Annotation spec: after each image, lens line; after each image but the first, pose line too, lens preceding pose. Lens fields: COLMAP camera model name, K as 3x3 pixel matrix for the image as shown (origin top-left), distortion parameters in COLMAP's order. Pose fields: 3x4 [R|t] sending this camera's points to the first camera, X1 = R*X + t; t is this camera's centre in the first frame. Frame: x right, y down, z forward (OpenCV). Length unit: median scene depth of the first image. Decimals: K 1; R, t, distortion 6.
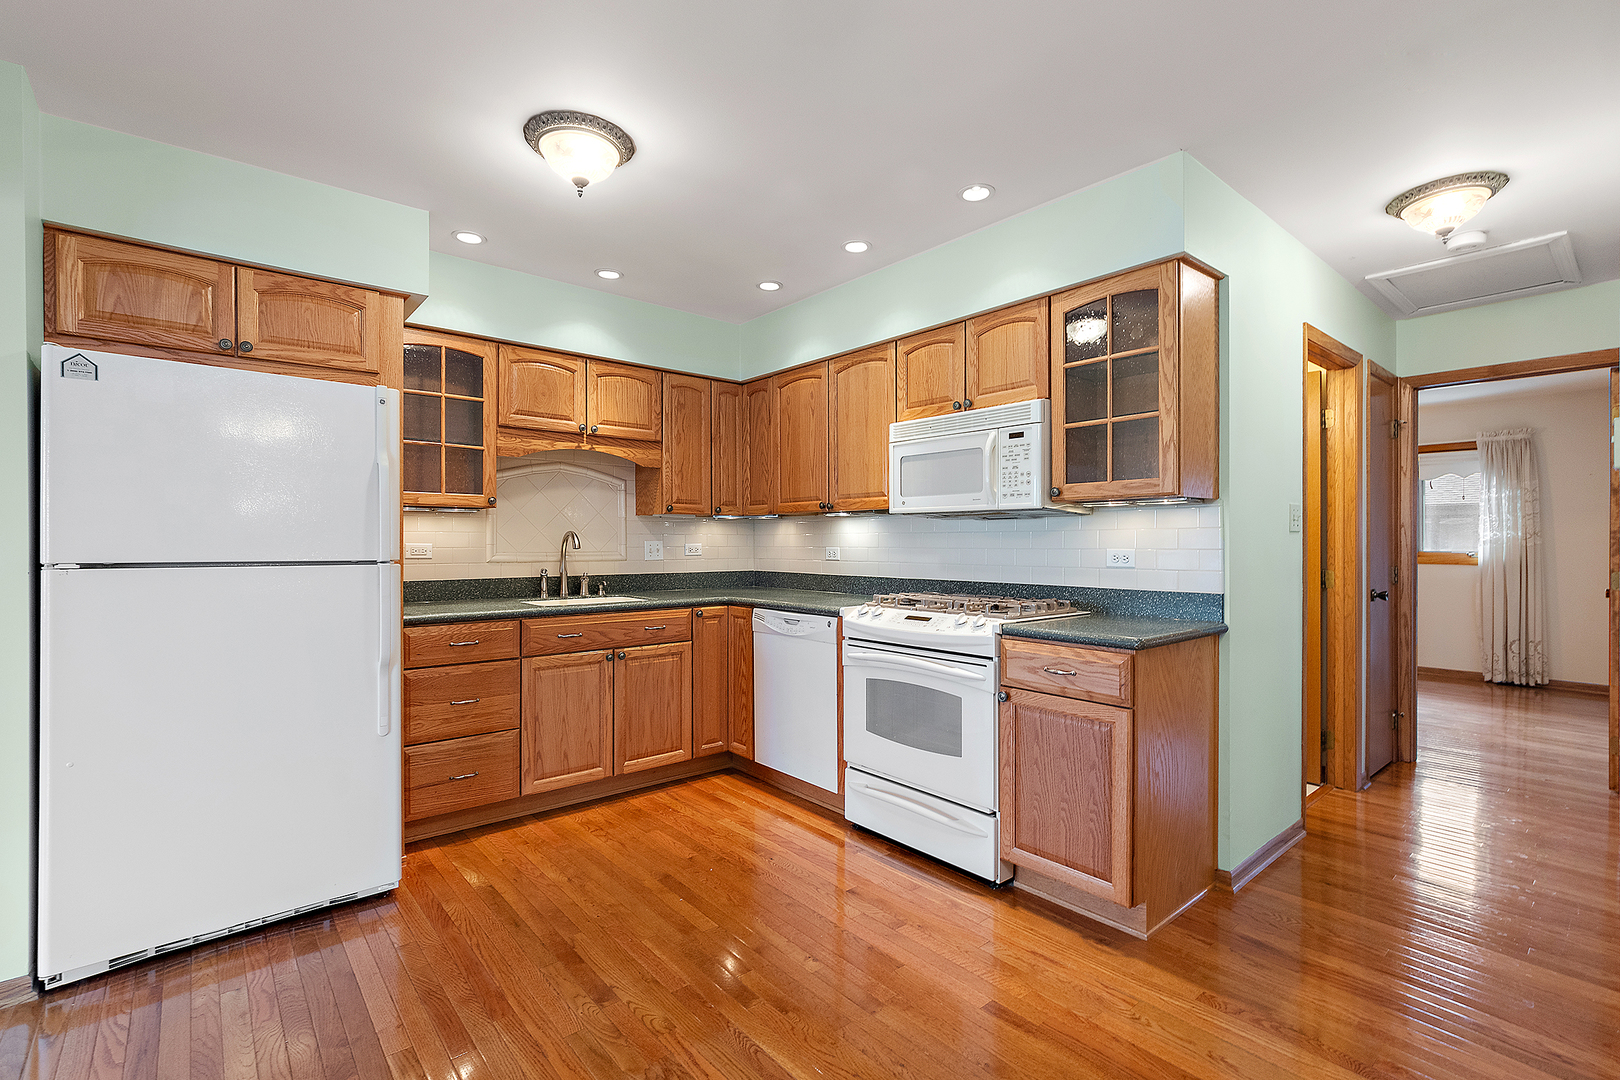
lens RADIAL K [[722.4, 0, 810.0], [0, 722.4, 540.0], [0, 0, 1]] dist [0.000365, -0.000115]
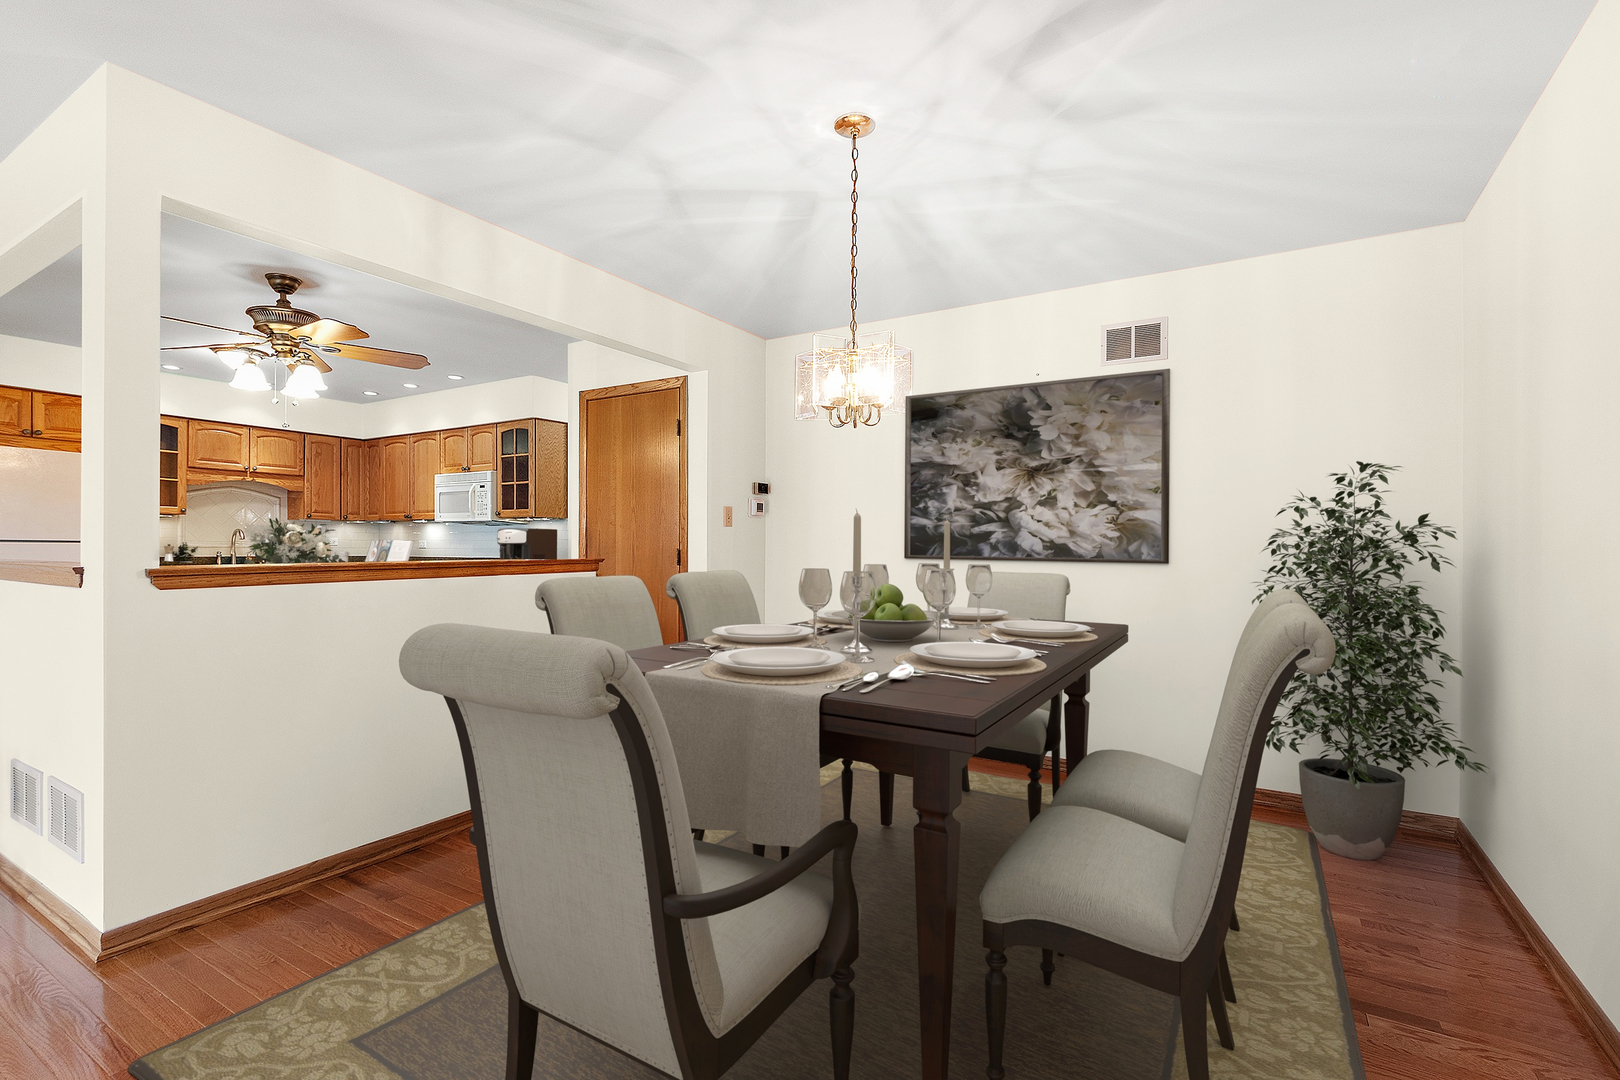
lens RADIAL K [[732.3, 0, 792.8], [0, 732.3, 545.4], [0, 0, 1]] dist [0.001153, 0.000574]
pose [[0.952317, 0.005325, 0.305065, 0.410564], [-0.006470, 0.999975, 0.002740, 0.014411], [-0.305043, -0.004583, 0.952328, -1.107340]]
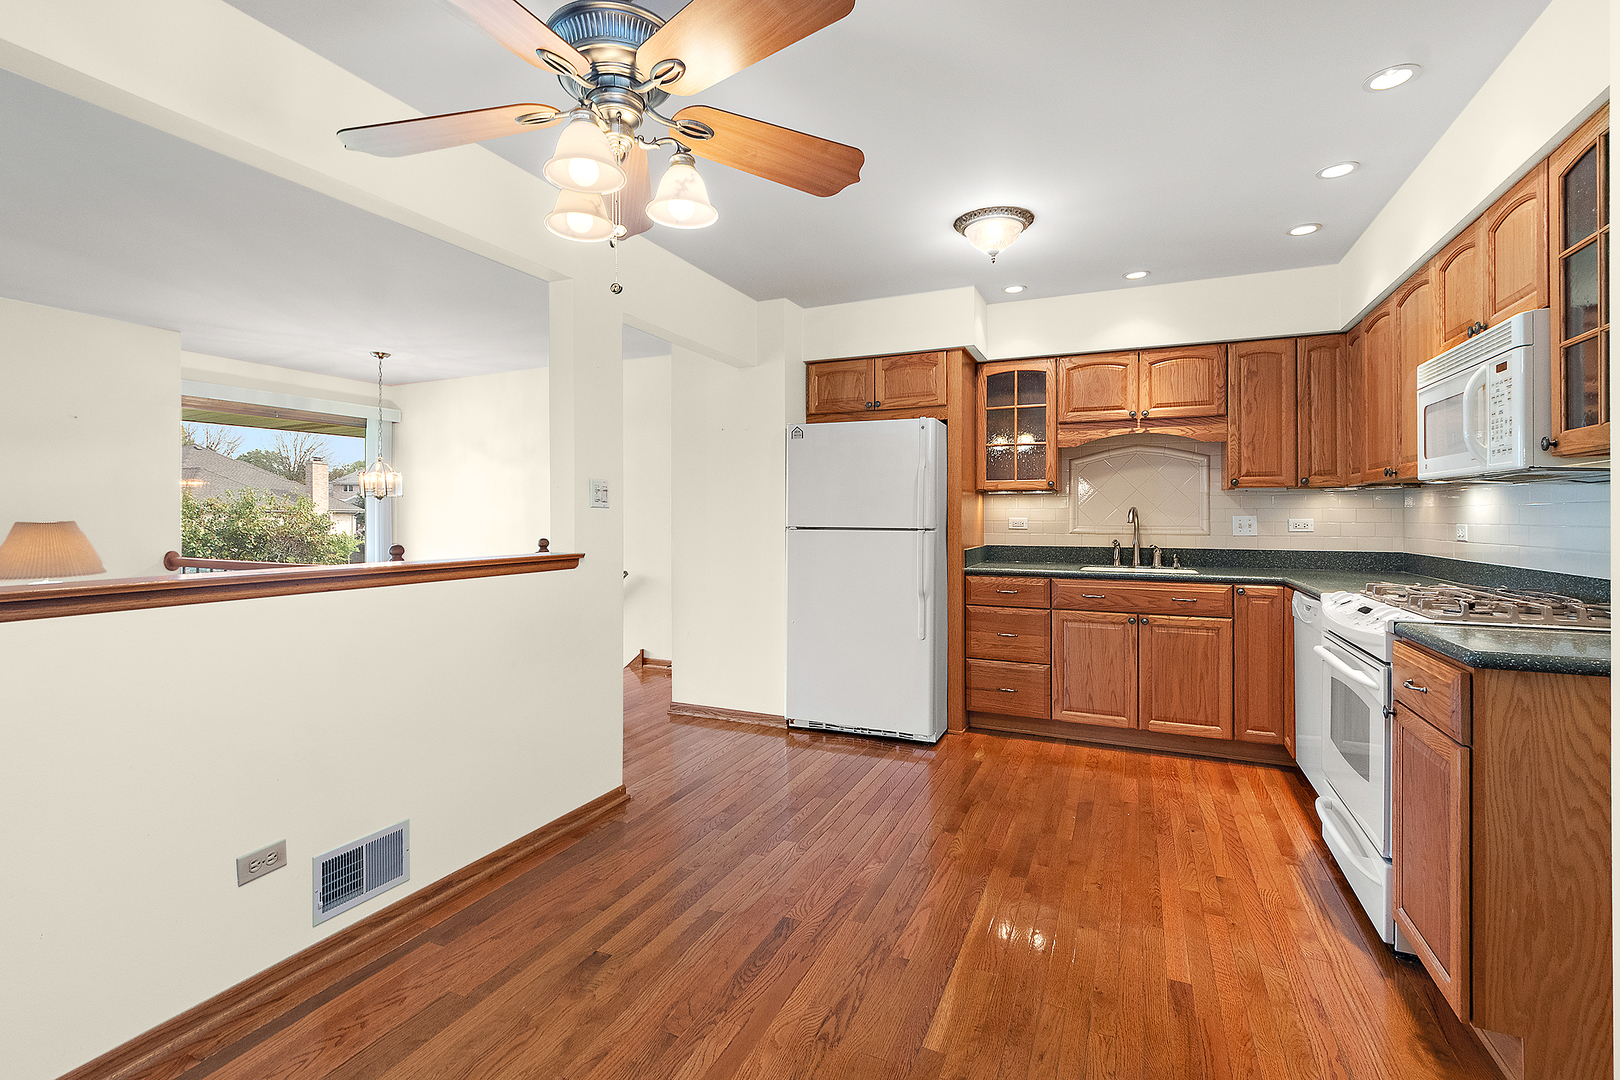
lens RADIAL K [[742.5, 0, 802.9], [0, 742.5, 510.0], [0, 0, 1]] dist [0.000079, -0.000272]
pose [[0.430511, -0.007218, -0.902557, 0.533216], [0.001292, 0.999972, -0.007381, 0.000247], [0.902584, 0.002012, 0.430508, 0.050974]]
